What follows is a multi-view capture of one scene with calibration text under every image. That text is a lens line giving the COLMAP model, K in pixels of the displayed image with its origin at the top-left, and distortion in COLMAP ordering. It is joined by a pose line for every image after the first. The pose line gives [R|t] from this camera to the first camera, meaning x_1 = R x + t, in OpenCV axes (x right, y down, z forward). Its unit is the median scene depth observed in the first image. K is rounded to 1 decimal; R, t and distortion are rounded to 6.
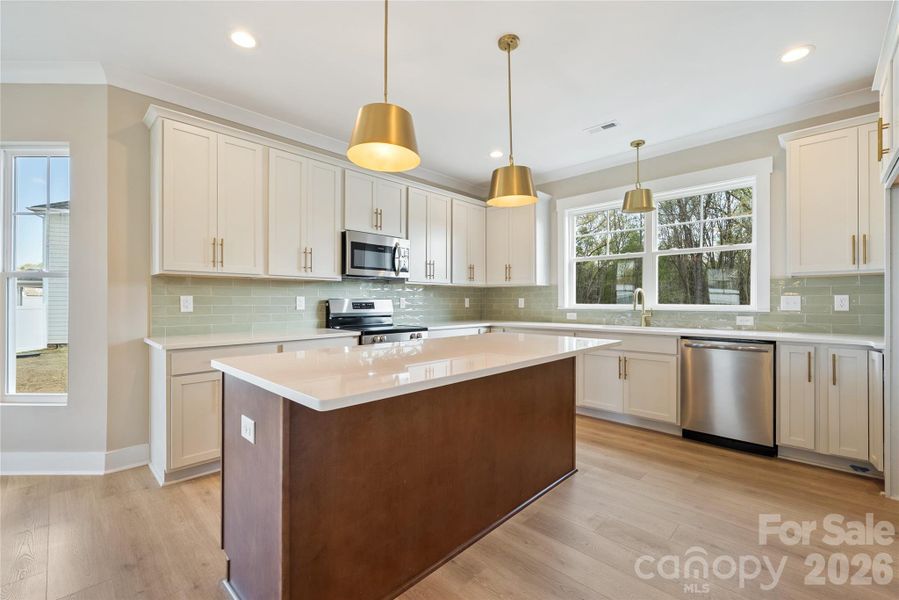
lens RADIAL K [[382.5, 0, 449.5], [0, 382.5, 300.0], [0, 0, 1]] dist [-0.000861, -0.000200]
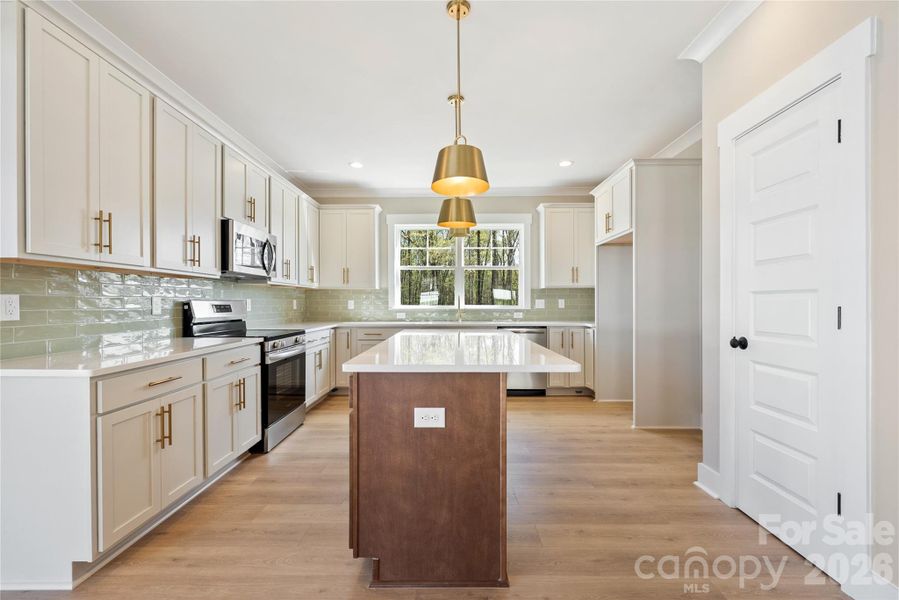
lens RADIAL K [[382.5, 0, 449.5], [0, 382.5, 300.0], [0, 0, 1]] dist [-0.000861, -0.000200]
pose [[0.723949, 0.003924, 0.689842, -0.510121], [-0.000568, 0.999987, -0.005092, 0.000407], [-0.689853, 0.003295, 0.723942, 0.061867]]
